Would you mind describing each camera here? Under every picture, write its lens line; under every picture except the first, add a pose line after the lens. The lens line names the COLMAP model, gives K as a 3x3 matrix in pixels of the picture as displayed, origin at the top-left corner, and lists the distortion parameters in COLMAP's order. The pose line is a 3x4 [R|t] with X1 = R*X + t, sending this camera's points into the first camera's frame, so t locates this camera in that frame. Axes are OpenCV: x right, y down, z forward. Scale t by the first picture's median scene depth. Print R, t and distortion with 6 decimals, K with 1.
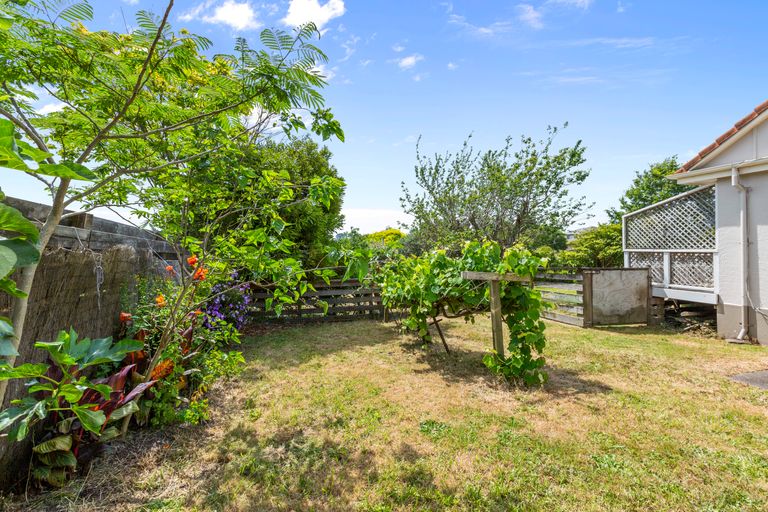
lens RADIAL K [[340.4, 0, 384.0], [0, 340.4, 256.0], [0, 0, 1]] dist [-0.001362, -0.000522]
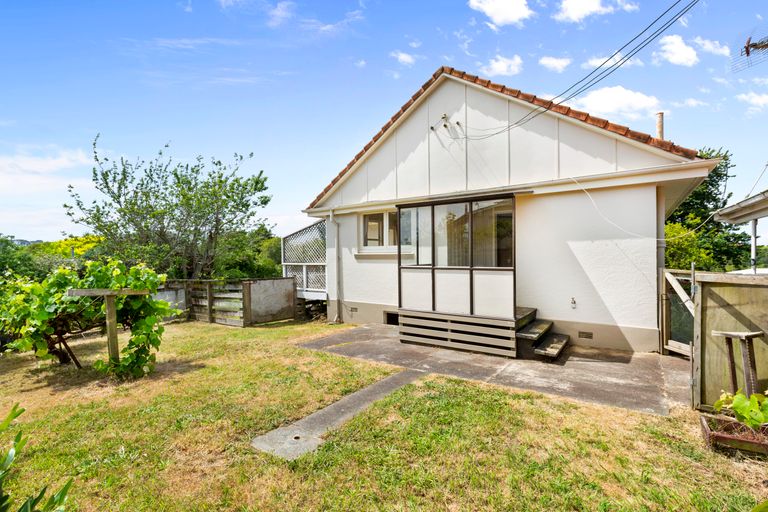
lens RADIAL K [[354.4, 0, 383.8], [0, 354.4, 265.3], [0, 0, 1]] dist [0.001874, 0.000337]
pose [[0.773027, -0.018856, 0.634093, 0.163722], [0.021101, 0.999769, 0.004005, -0.009363], [-0.634022, 0.010284, 0.773247, -0.311797]]
